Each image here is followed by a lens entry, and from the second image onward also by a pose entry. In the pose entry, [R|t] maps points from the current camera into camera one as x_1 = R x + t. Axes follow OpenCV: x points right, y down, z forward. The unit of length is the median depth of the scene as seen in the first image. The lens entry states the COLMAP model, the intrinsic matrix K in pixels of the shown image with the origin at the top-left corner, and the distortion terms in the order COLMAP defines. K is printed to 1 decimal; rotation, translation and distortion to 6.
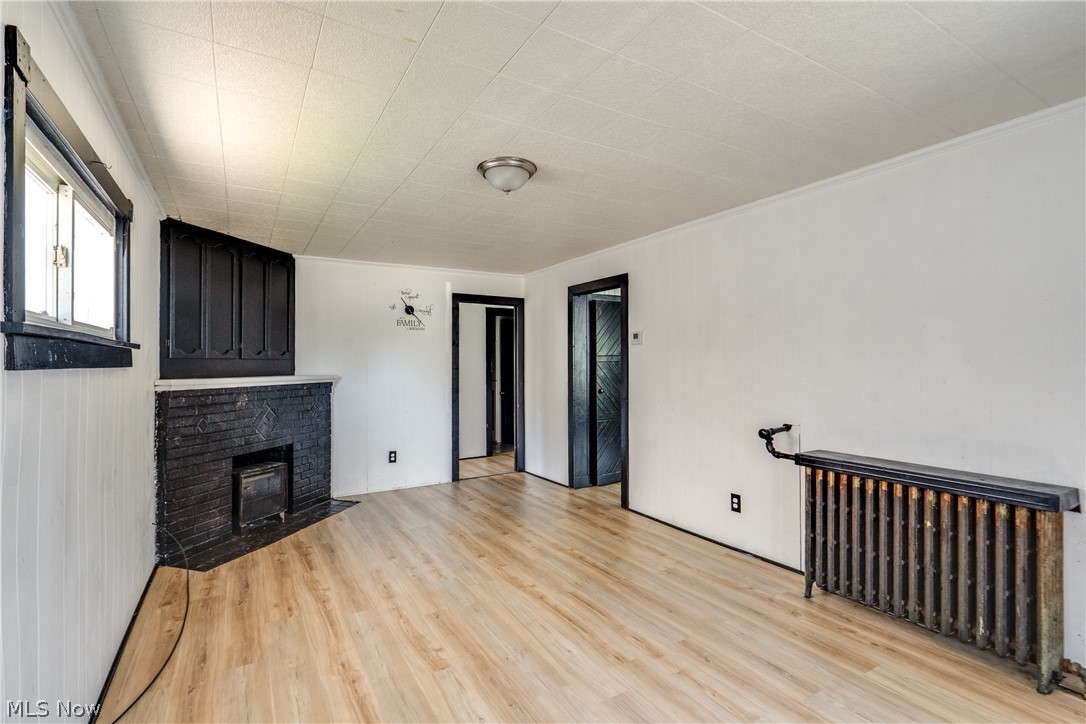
lens RADIAL K [[502.0, 0, 542.3], [0, 502.0, 359.1], [0, 0, 1]] dist [-0.012483, 0.002890]
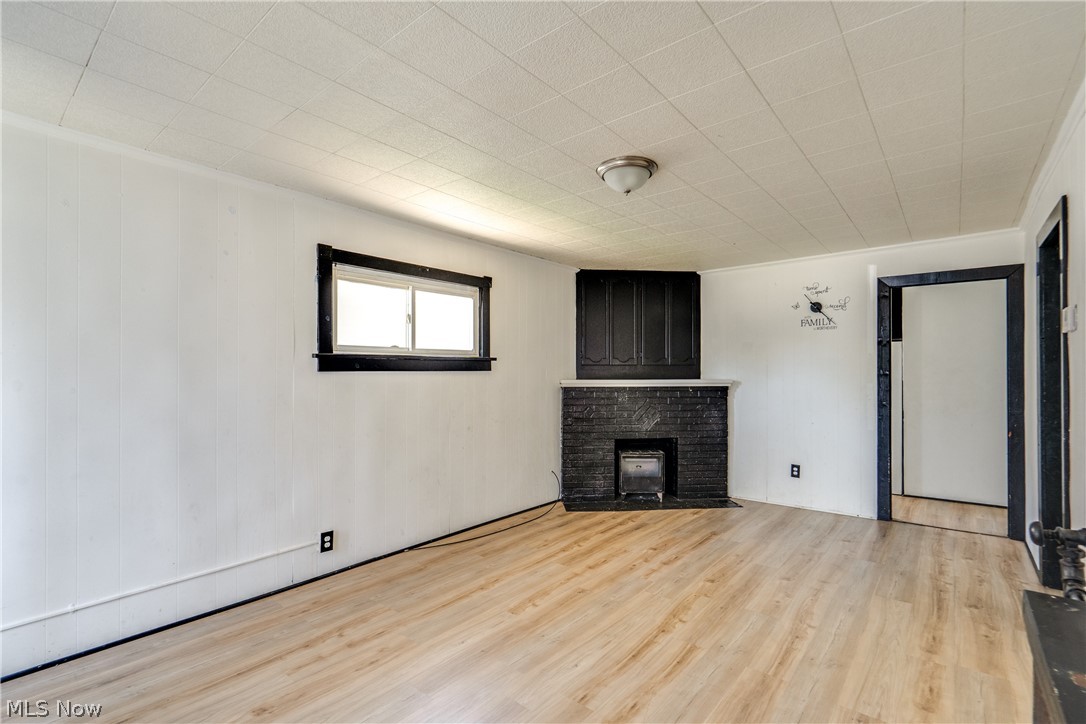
lens RADIAL K [[502.0, 0, 538.6], [0, 502.0, 364.9], [0, 0, 1]] dist [-0.012483, 0.002890]
pose [[0.327760, -0.007207, -0.944734, 0.625732], [0.009842, 0.999943, -0.004214, 0.002458], [0.944710, -0.007917, 0.327812, 0.405835]]
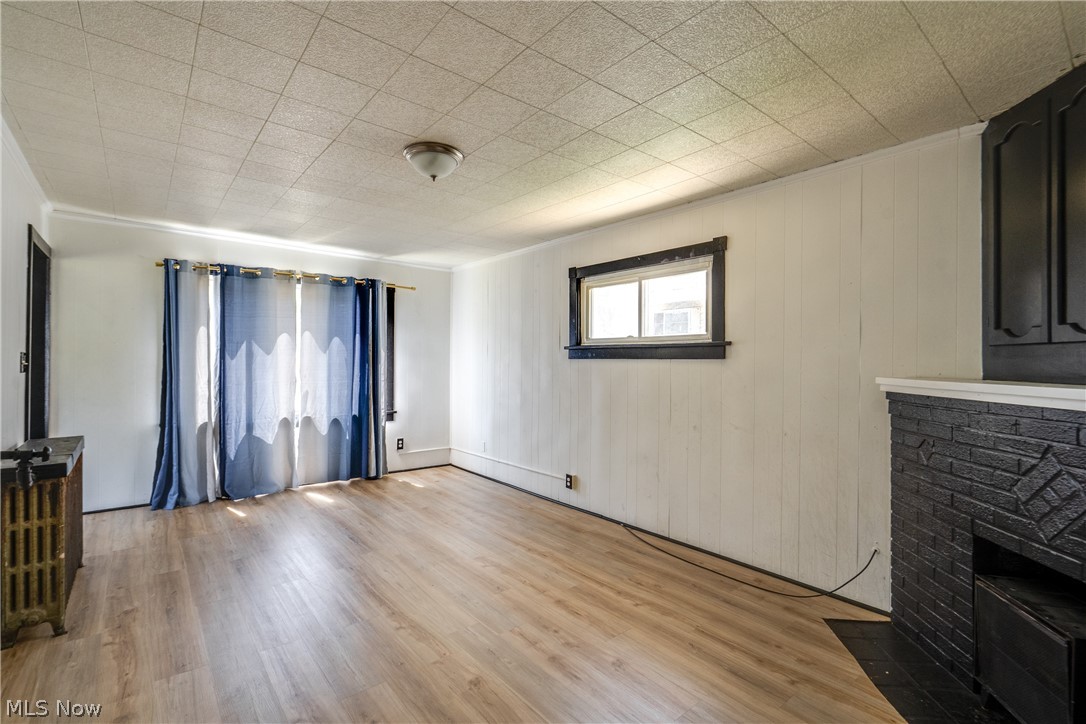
lens RADIAL K [[502.0, 0, 553.9], [0, 502.0, 359.2], [0, 0, 1]] dist [-0.012483, 0.002890]
pose [[-0.988672, -0.004174, -0.150034, -0.122109], [-0.002088, 0.999899, -0.014058, 0.024535], [0.150078, -0.013585, -0.988581, 1.573320]]
